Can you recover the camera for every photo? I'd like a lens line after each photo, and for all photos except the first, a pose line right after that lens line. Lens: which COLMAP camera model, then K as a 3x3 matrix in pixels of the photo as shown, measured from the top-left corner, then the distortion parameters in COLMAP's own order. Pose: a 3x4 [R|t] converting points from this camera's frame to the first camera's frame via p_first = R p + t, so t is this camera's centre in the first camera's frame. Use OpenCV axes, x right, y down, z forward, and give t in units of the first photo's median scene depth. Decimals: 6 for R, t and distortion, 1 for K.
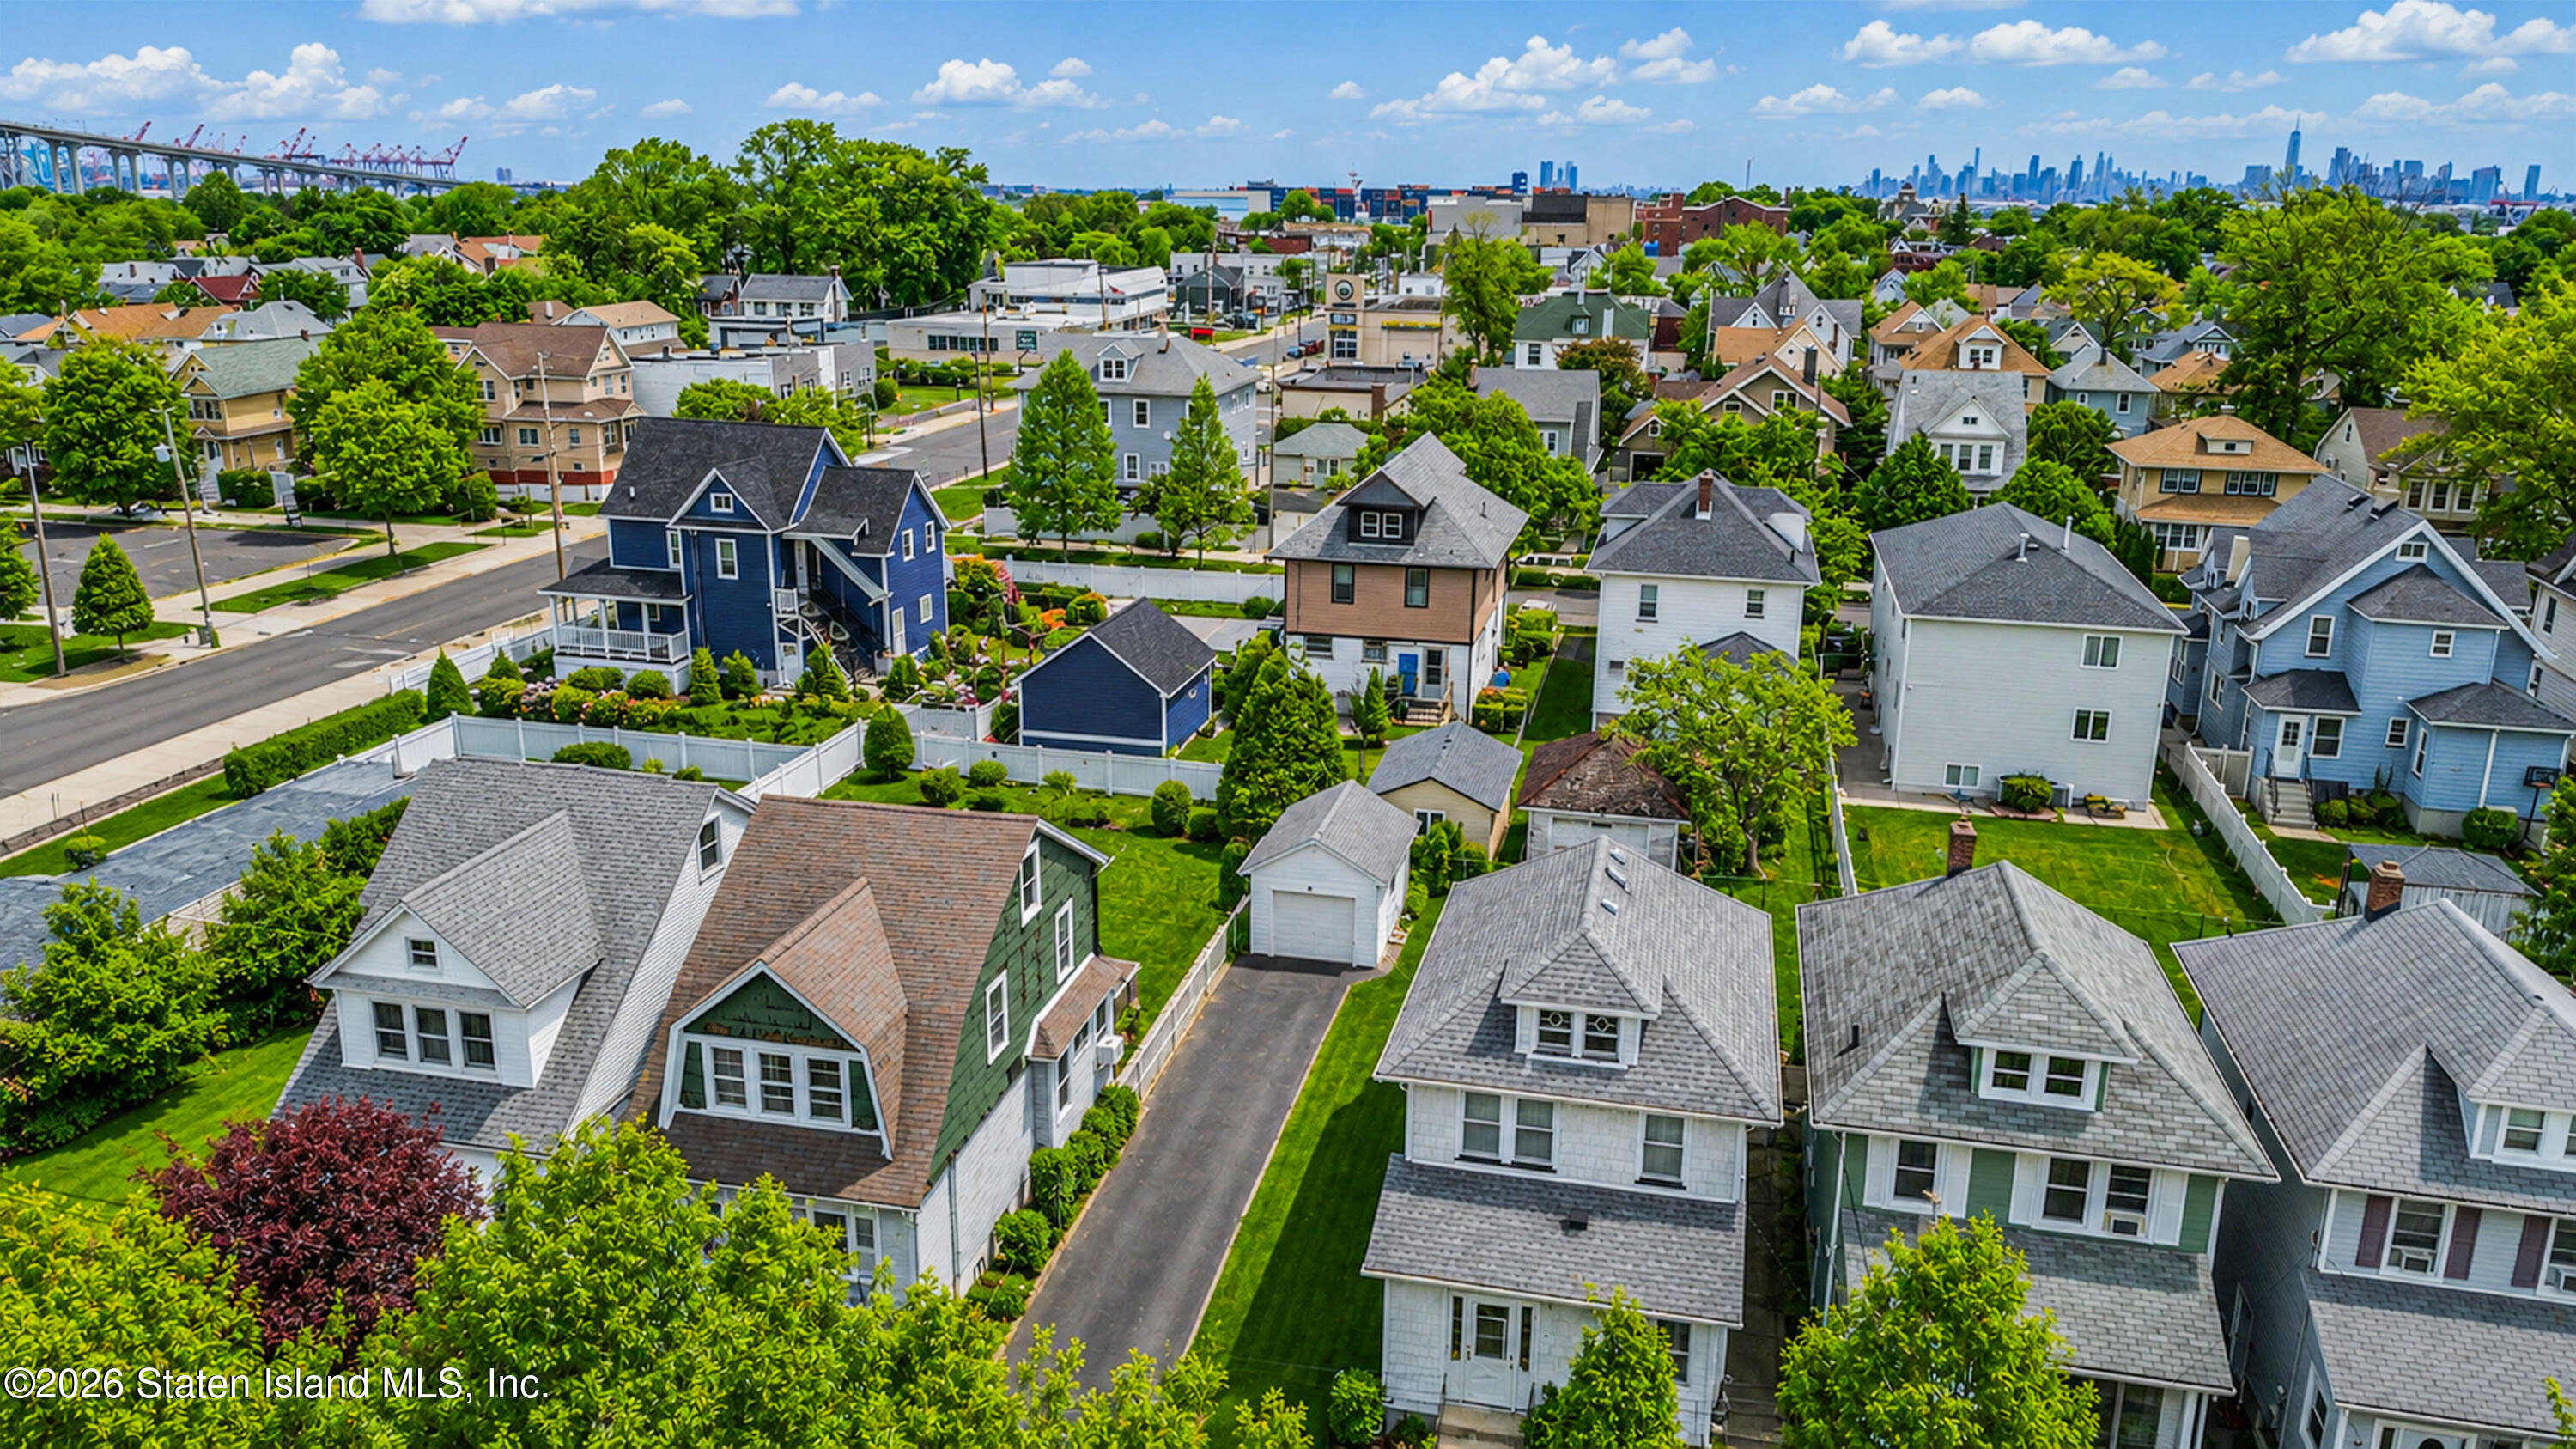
lens RADIAL K [[1900.8, 0, 1295.0], [0, 1900.8, 647.8], [0, 0, 1]] dist [0.039979, -0.008672]
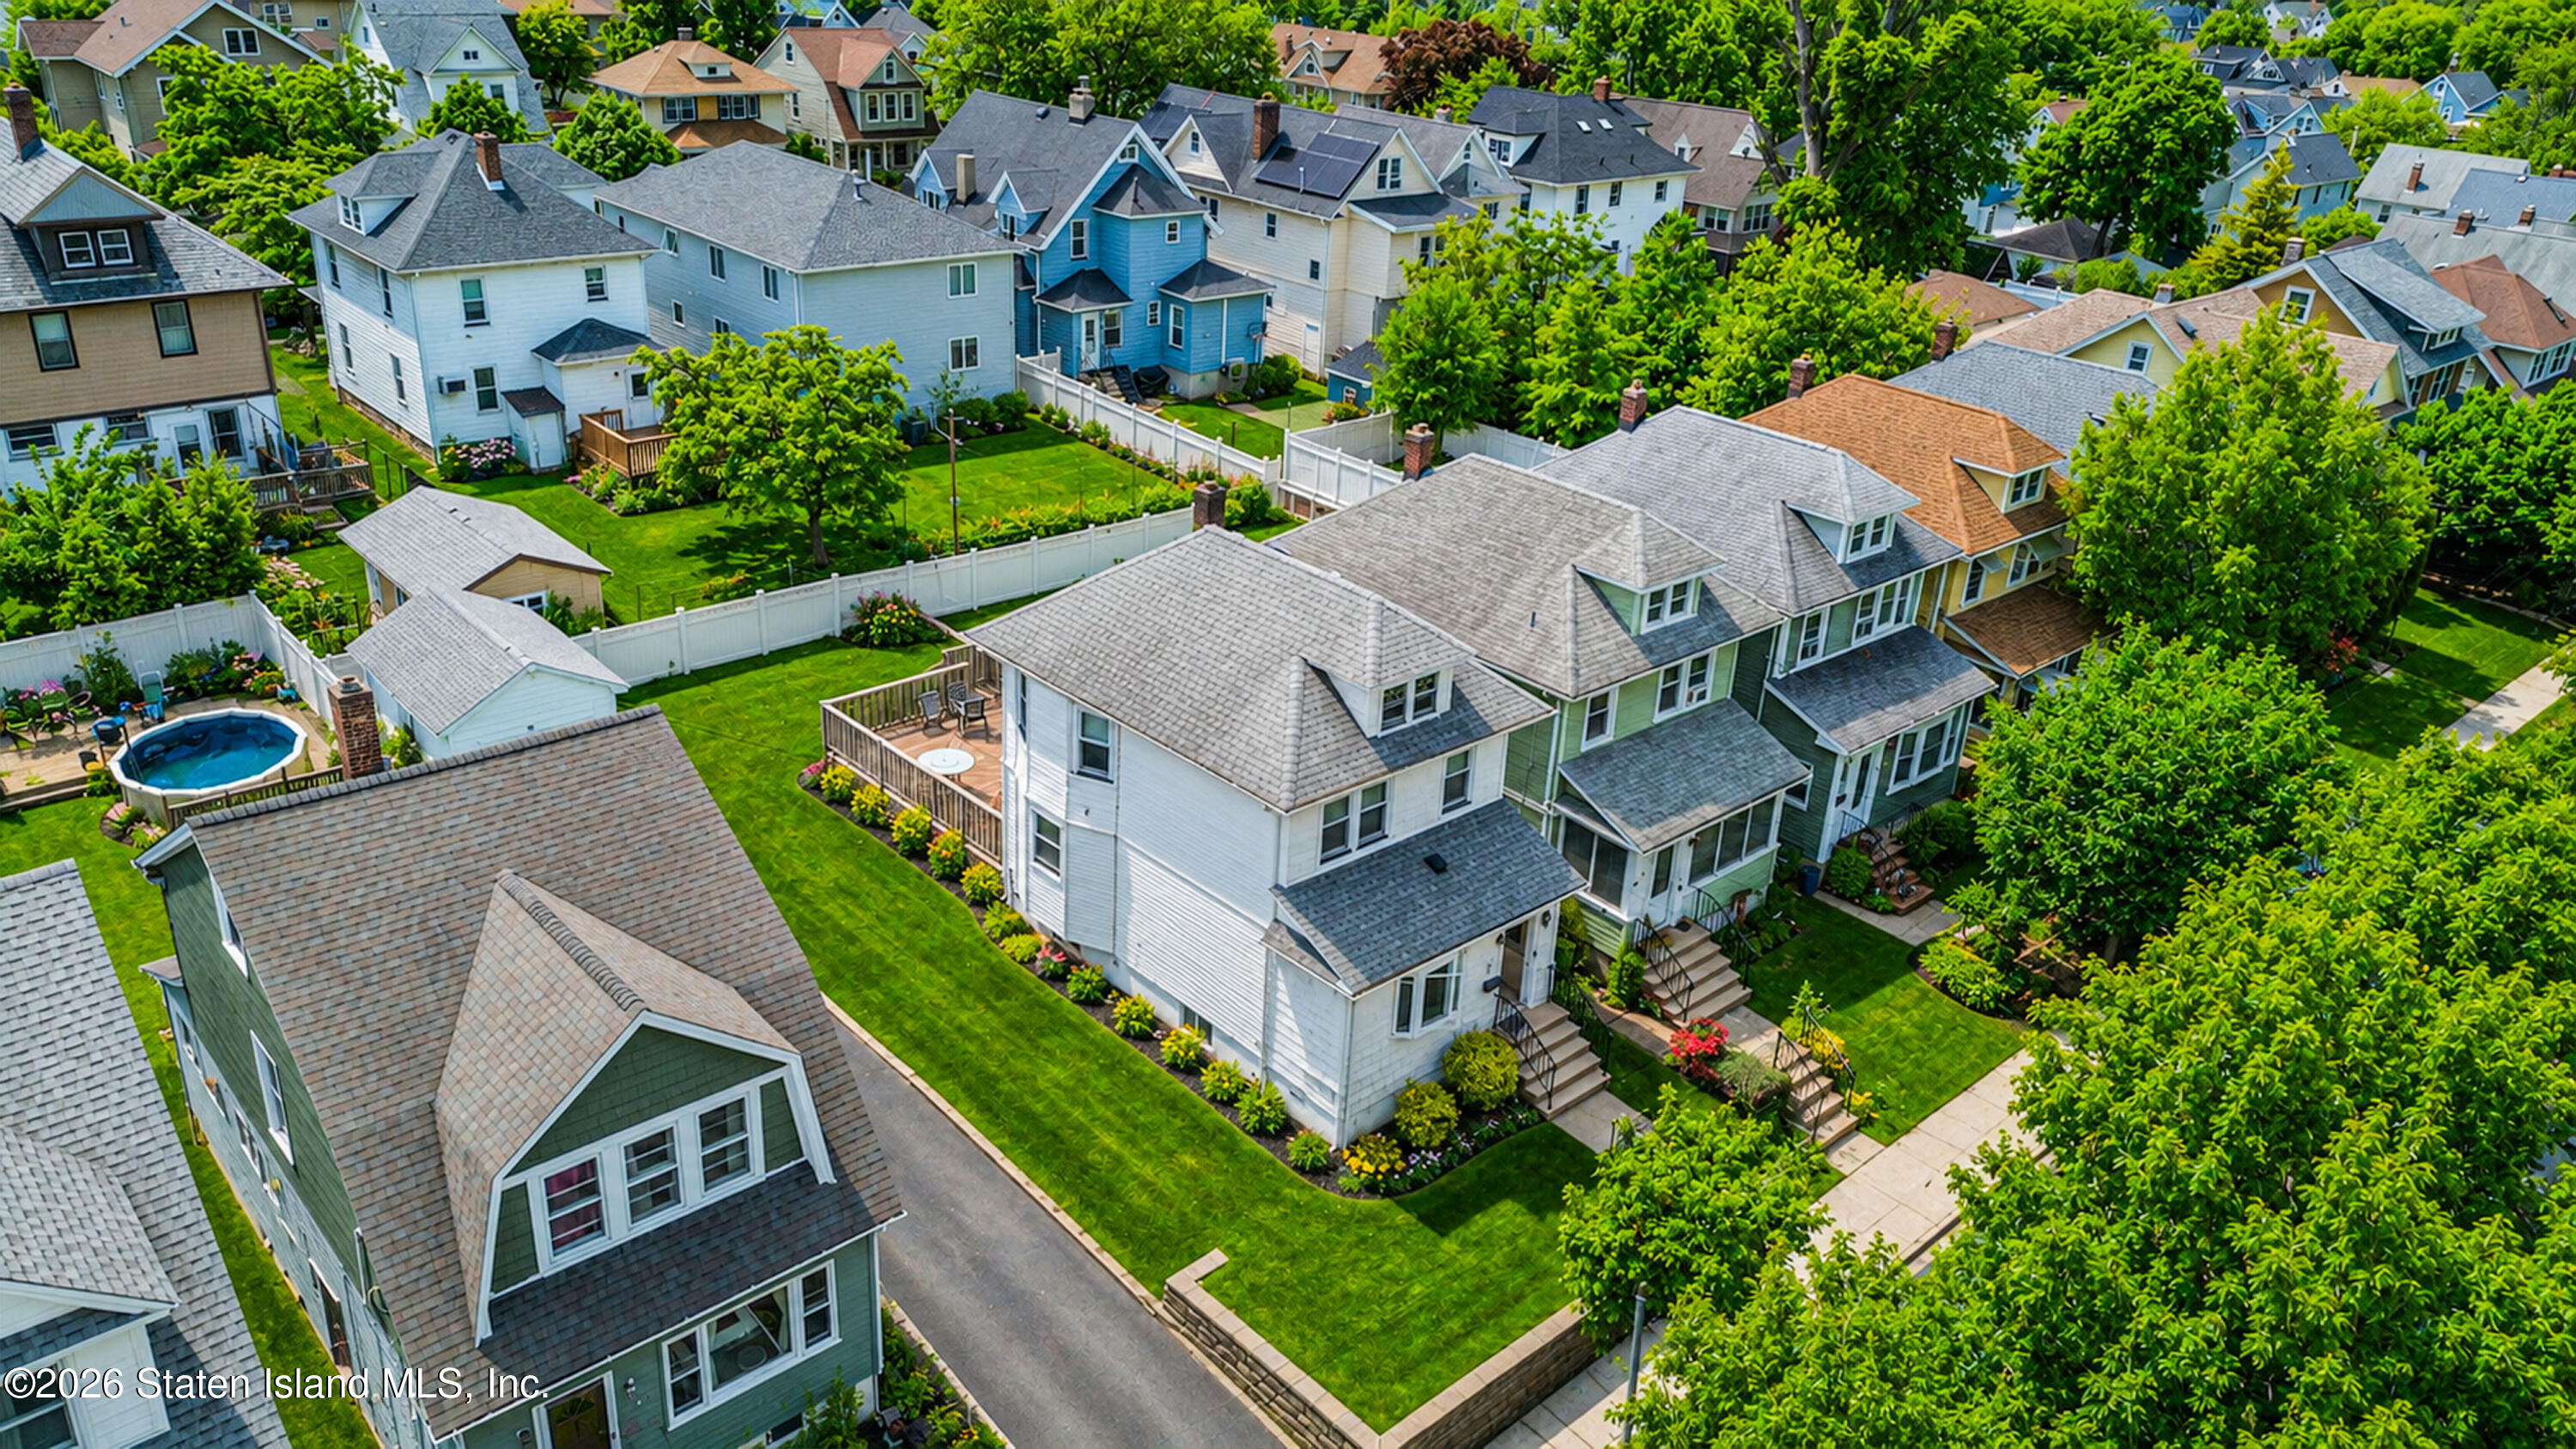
lens RADIAL K [[1830.4, 0, 1290.1], [0, 1830.4, 765.2], [0, 0, 1]] dist [0.075241, -0.105104]
pose [[0.543552, -0.346358, 0.764583, -0.350602], [0.144886, 0.935938, 0.320981, -0.048163], [-0.826776, -0.063692, 0.558913, 0.272136]]
